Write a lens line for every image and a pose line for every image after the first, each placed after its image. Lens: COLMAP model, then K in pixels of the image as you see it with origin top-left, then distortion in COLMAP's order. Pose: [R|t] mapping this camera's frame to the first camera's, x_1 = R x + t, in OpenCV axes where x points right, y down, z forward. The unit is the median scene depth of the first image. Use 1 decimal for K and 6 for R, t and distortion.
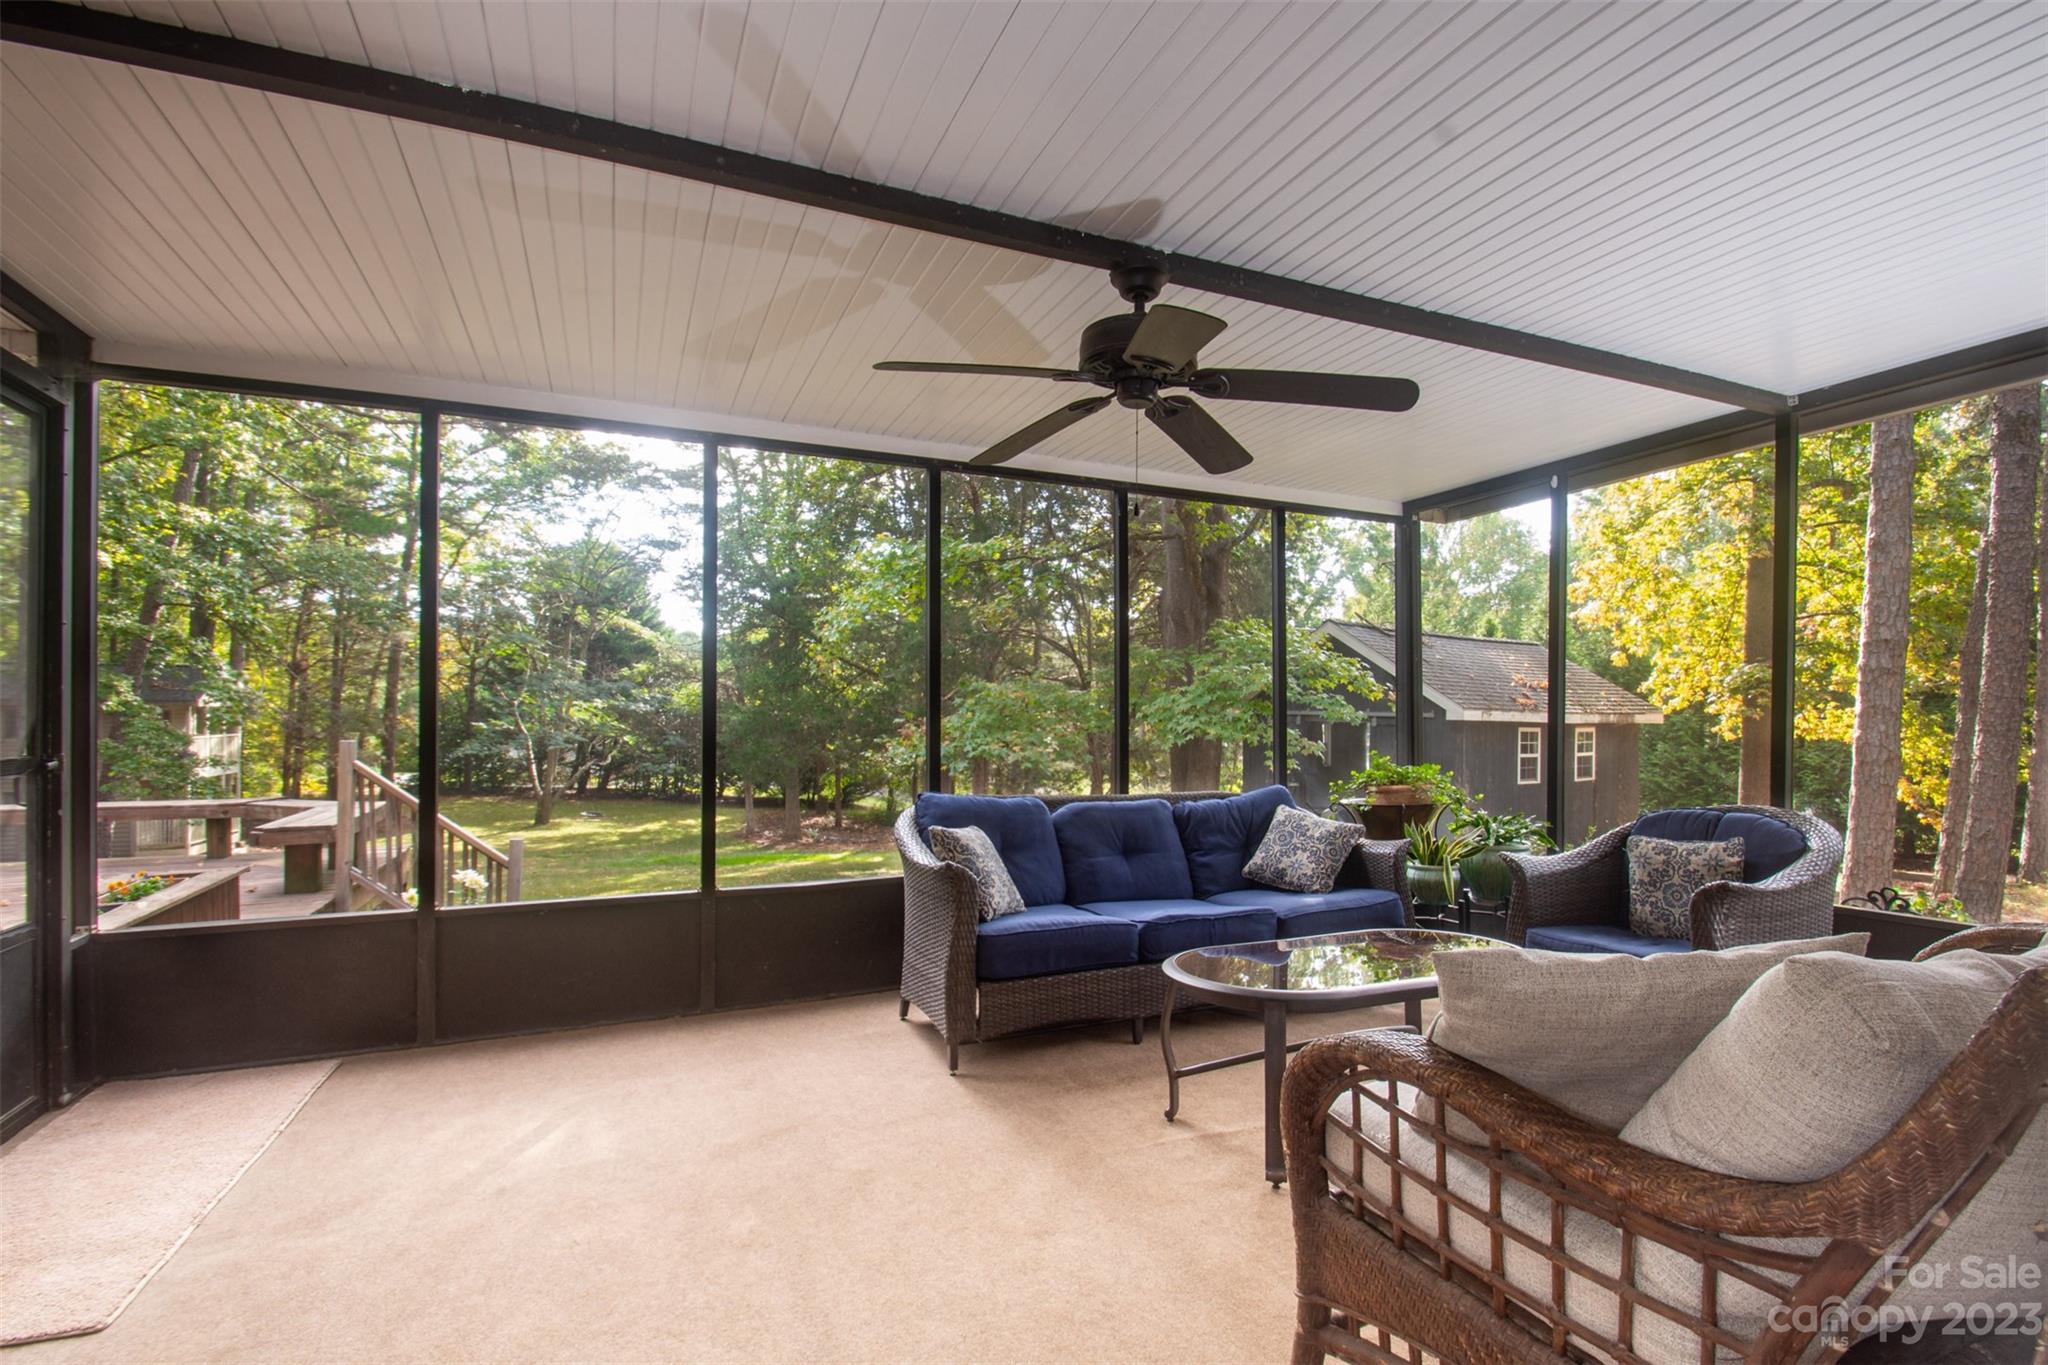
lens RADIAL K [[914.7, 0, 1018.2], [0, 914.7, 694.8], [0, 0, 1]] dist [-0.001669, -0.003298]
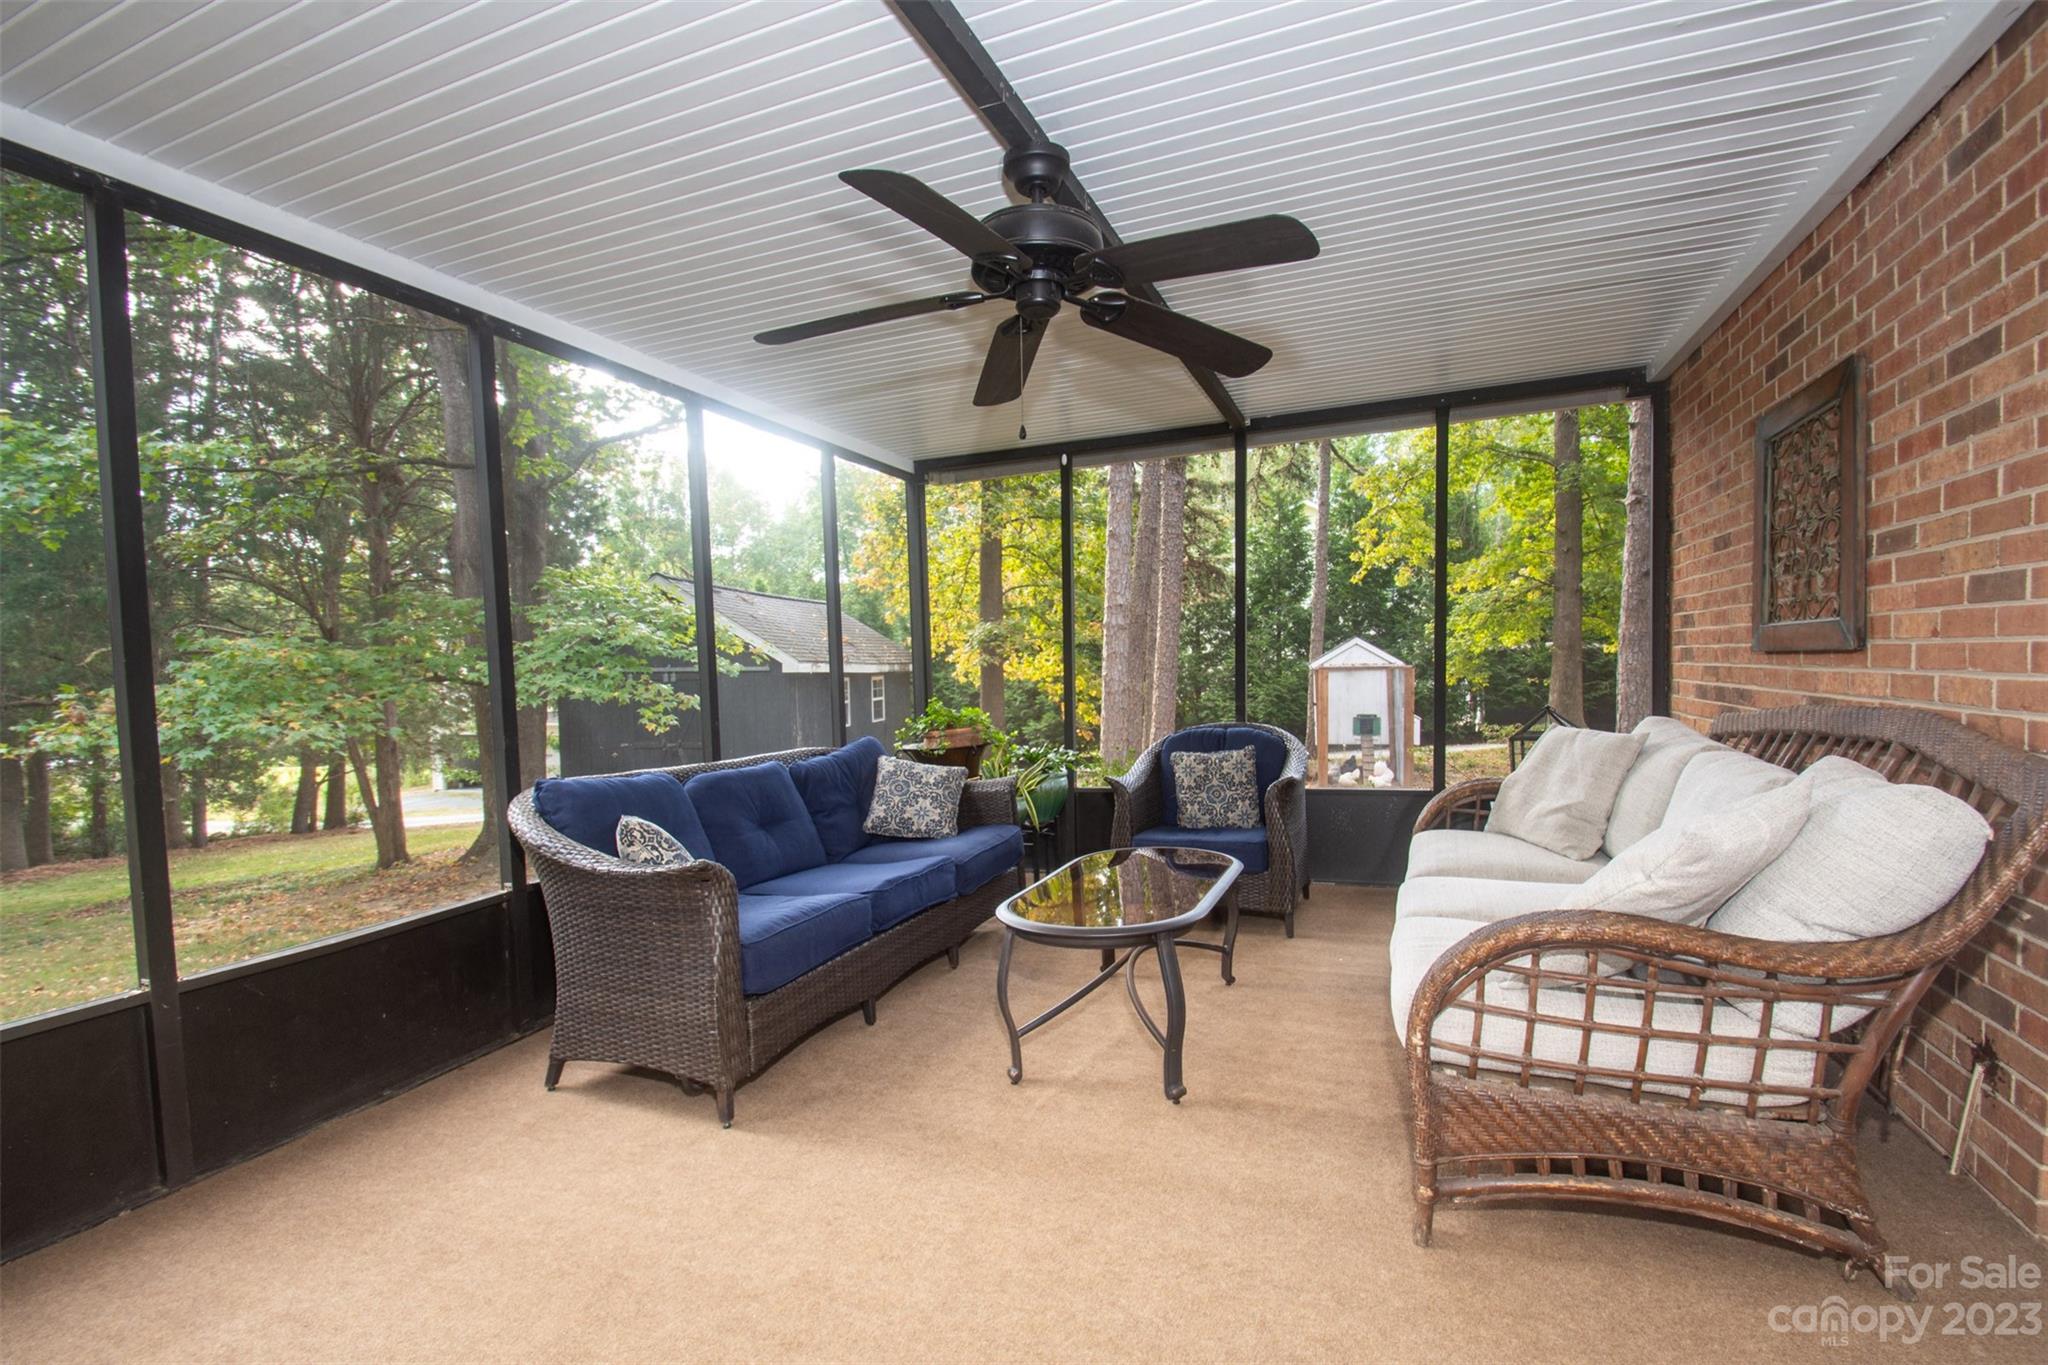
lens RADIAL K [[914.7, 0, 986.3], [0, 914.7, 702.4], [0, 0, 1]] dist [-0.001669, -0.003298]
pose [[0.735894, -0.049616, 0.675277, -0.310819], [0.012114, 0.998117, 0.060136, 0.005191], [-0.676989, -0.036073, 0.735109, 0.210568]]
